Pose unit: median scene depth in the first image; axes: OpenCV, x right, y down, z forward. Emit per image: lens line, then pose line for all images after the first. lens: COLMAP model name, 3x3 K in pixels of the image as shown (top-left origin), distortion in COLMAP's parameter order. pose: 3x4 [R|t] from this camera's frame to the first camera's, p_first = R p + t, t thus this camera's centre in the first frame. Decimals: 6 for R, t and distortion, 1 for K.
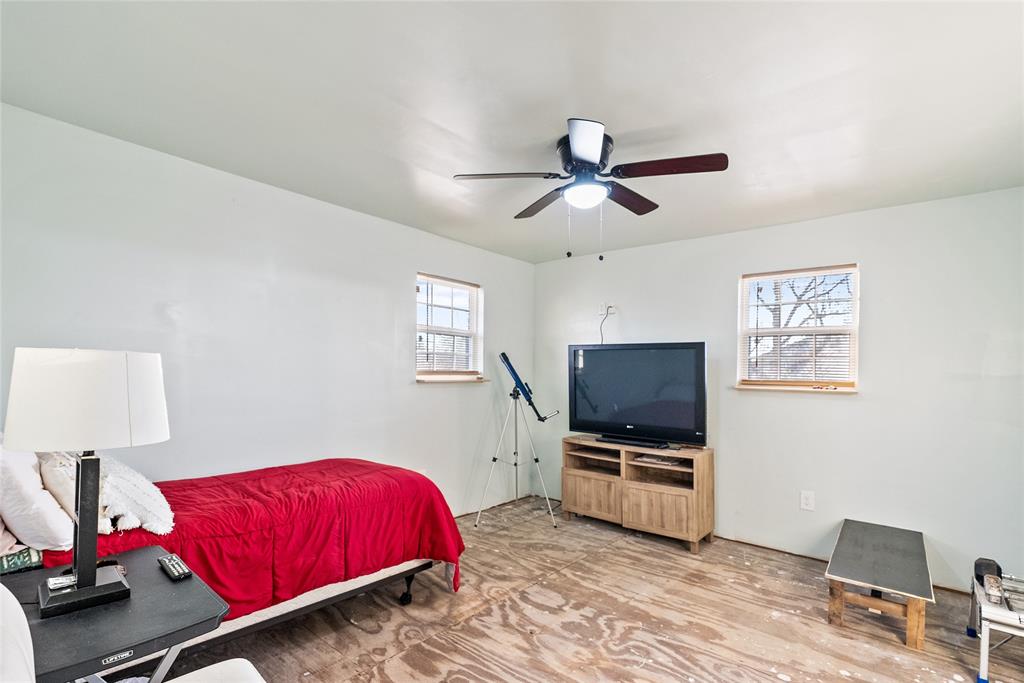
lens RADIAL K [[477.1, 0, 503.3], [0, 477.1, 370.6], [0, 0, 1]] dist [-0.013461, 0.000796]
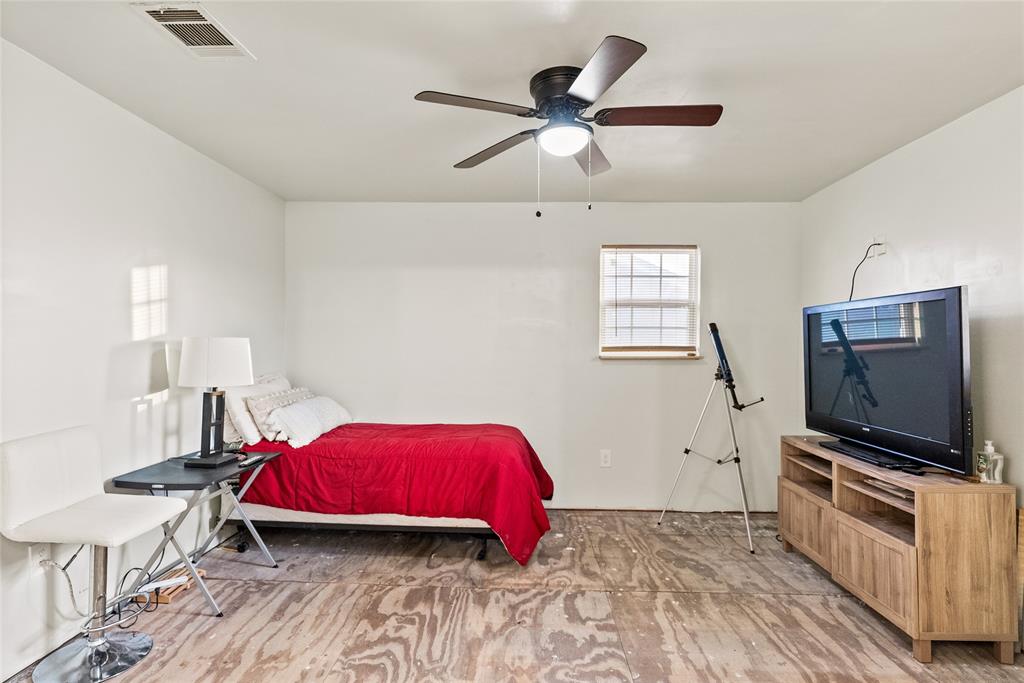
lens RADIAL K [[497.4, 0, 513.5], [0, 497.4, 339.9], [0, 0, 1]] dist [-0.004519, -0.000222]
pose [[0.635761, -0.028895, -0.771345, 0.628884], [0.011817, 0.999546, -0.027704, 0.015126], [0.771796, 0.008498, 0.635814, 0.275899]]
